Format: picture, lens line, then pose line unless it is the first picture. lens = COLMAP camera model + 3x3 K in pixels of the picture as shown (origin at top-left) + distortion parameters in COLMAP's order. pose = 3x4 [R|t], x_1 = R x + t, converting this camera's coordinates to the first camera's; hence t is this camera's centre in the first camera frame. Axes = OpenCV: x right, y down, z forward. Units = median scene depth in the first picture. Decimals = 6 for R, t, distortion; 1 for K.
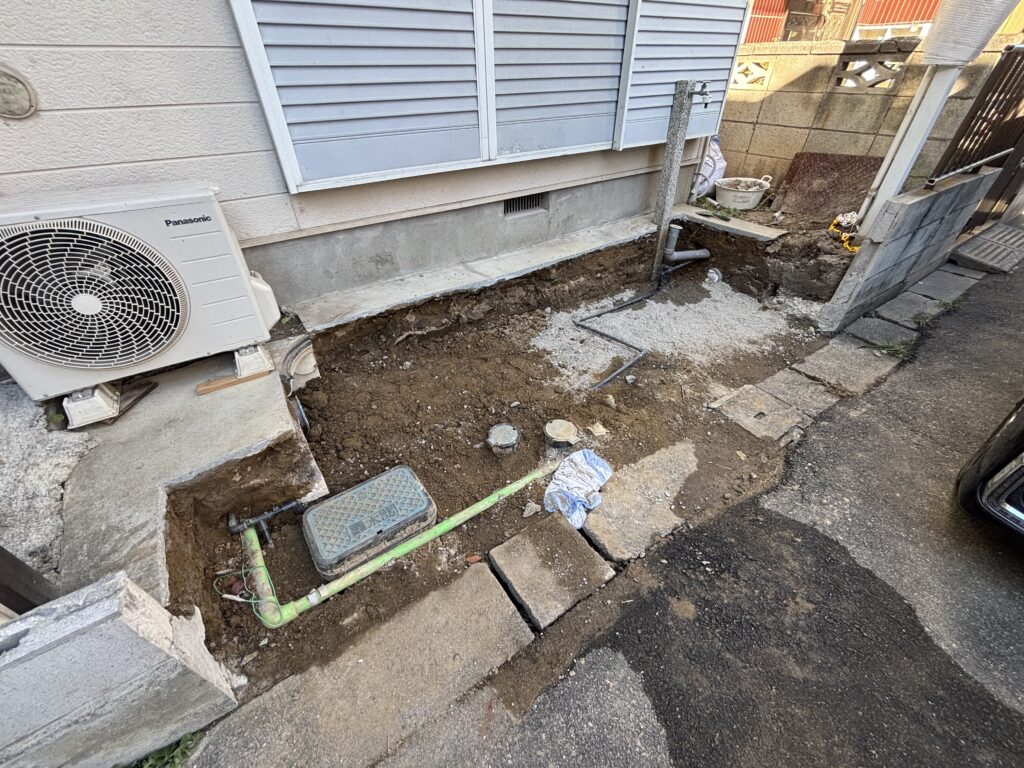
lens RADIAL K [[409.0, 0, 510.7], [0, 409.0, 378.1], [0, 0, 1]] dist [-0.001186, -0.000111]
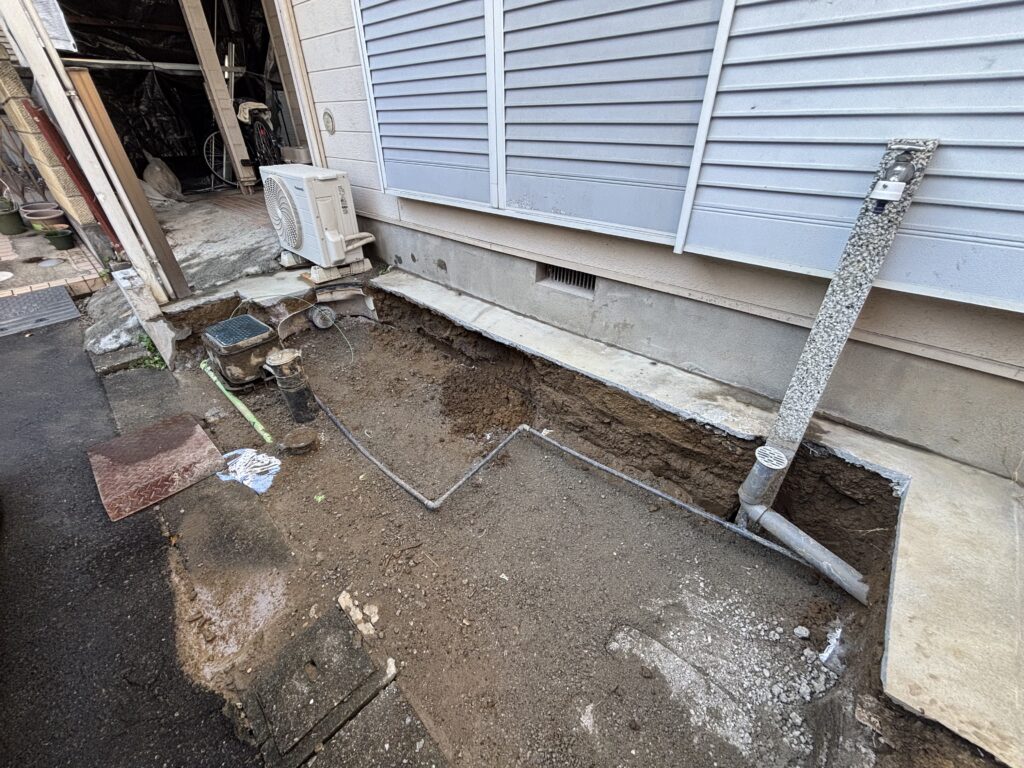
lens RADIAL K [[409.0, 0, 513.1], [0, 409.0, 386.9], [0, 0, 1]] dist [-0.001186, -0.000111]
pose [[0.216455, 0.538005, -0.814677, 0.785629], [-0.593428, 0.735116, 0.327793, -0.481025], [0.775236, 0.412500, 0.478386, 0.649104]]
